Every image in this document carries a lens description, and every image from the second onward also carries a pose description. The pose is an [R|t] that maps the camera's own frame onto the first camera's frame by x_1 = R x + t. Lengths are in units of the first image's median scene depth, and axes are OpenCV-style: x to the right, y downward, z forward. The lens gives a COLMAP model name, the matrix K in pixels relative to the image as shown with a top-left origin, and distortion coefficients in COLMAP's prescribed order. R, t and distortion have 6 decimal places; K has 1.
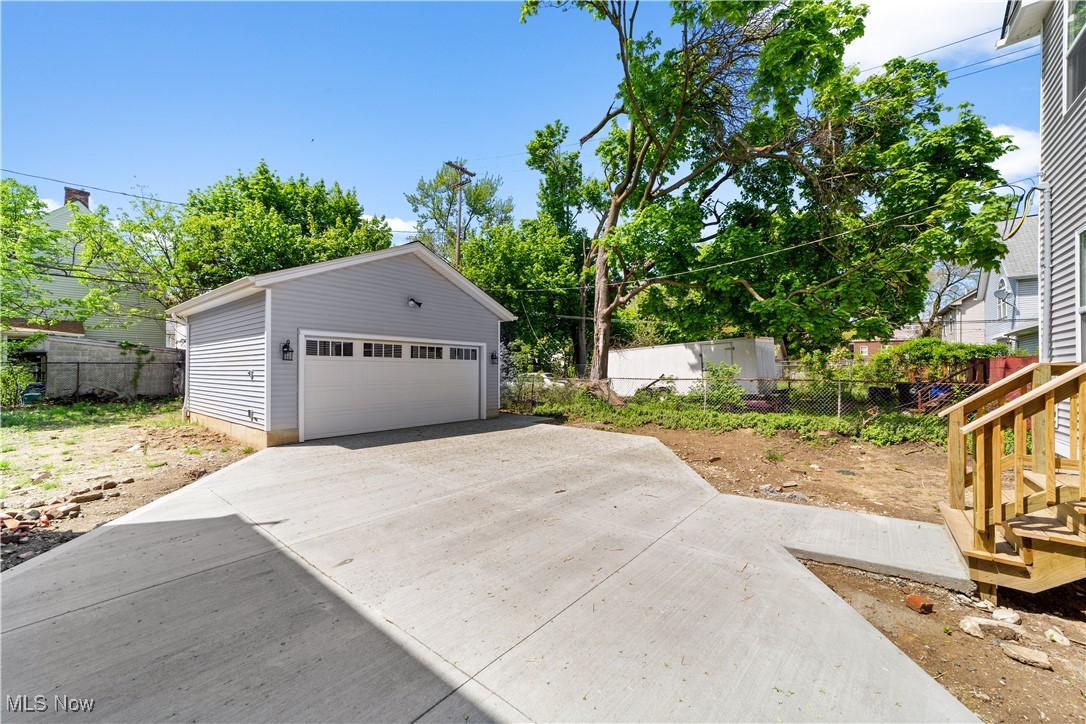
lens RADIAL K [[416.3, 0, 544.7], [0, 416.3, 365.8], [0, 0, 1]] dist [-0.003637, 0.003292]
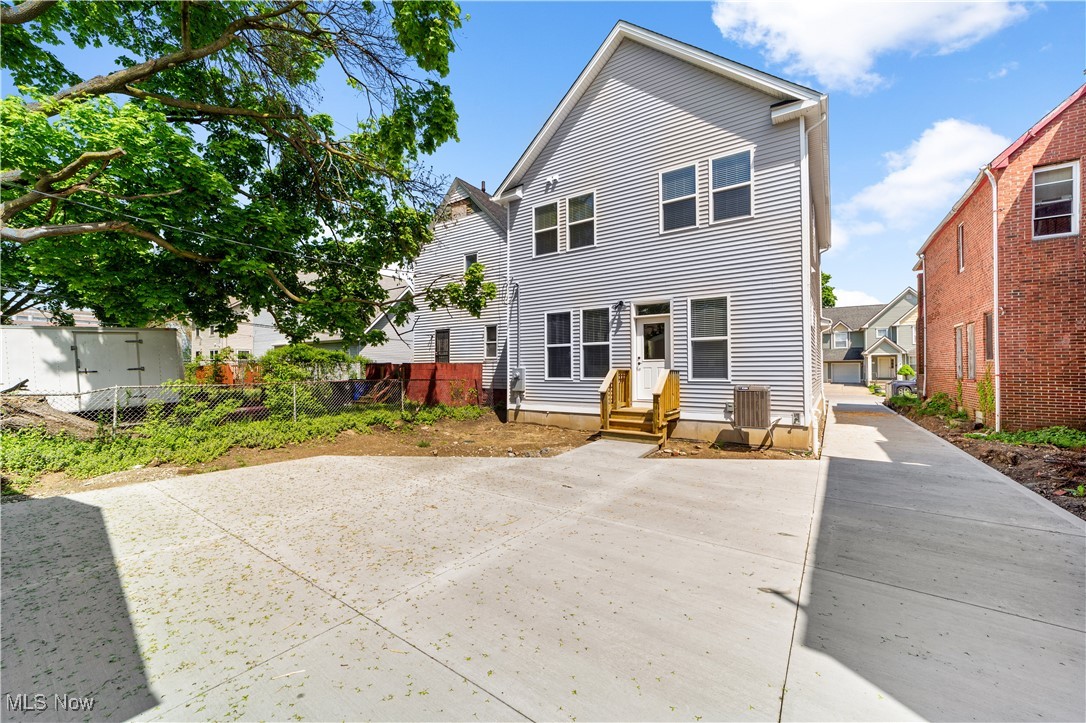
lens RADIAL K [[416.3, 0, 544.8], [0, 416.3, 365.2], [0, 0, 1]] dist [-0.003637, 0.003292]
pose [[-0.071572, 0.010251, 0.997383, -1.428654], [-0.010669, 0.999882, -0.011043, -0.000744], [-0.997378, -0.011431, -0.071454, 1.557260]]
